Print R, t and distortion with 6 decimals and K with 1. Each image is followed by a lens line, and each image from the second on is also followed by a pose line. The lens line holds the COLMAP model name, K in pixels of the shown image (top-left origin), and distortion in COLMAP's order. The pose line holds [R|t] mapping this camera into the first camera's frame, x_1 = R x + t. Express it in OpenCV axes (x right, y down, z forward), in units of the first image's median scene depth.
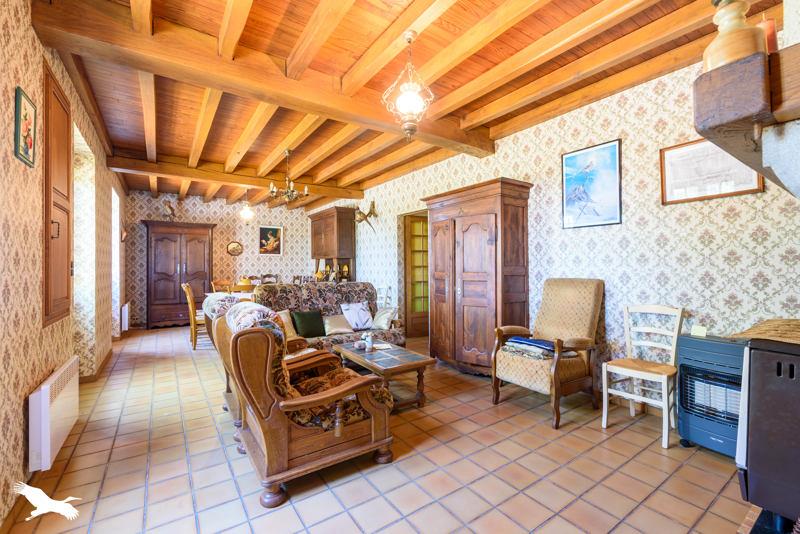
lens RADIAL K [[346.6, 0, 401.7], [0, 346.6, 265.1], [0, 0, 1]] dist [0.004333, -0.000003]
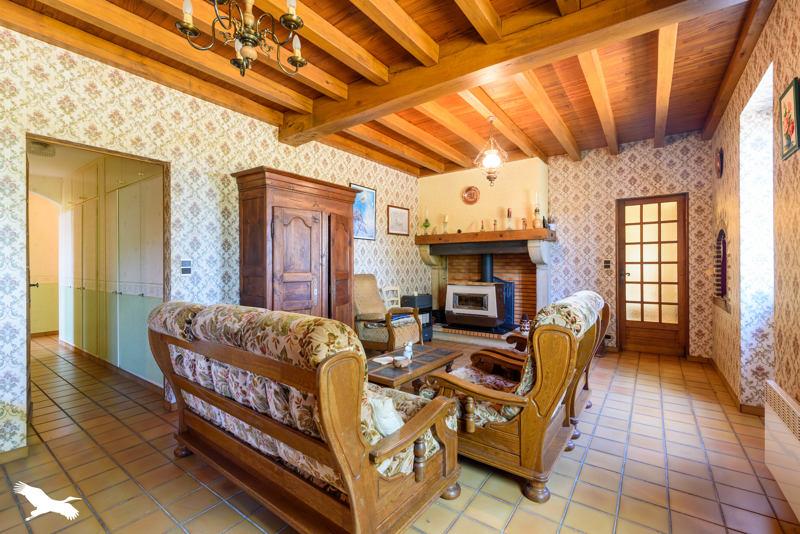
lens RADIAL K [[346.6, 0, 400.9], [0, 346.6, 265.6], [0, 0, 1]] dist [0.004333, -0.000003]
pose [[-0.330281, 0.005821, 0.943865, -0.994699], [0.002570, 0.999983, -0.005267, 0.012065], [-0.943879, 0.000686, -0.330291, 1.433296]]
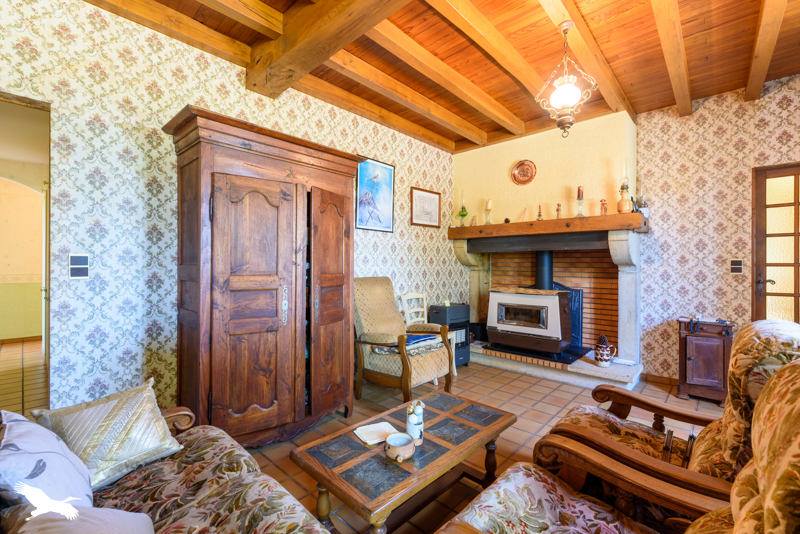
lens RADIAL K [[346.6, 0, 401.2], [0, 346.6, 265.7], [0, 0, 1]] dist [0.004333, -0.000003]
pose [[-0.215227, 0.004411, 0.976554, -0.618017], [-0.005147, 0.999971, -0.005651, 0.009412], [-0.976550, -0.006242, -0.215198, 1.240192]]
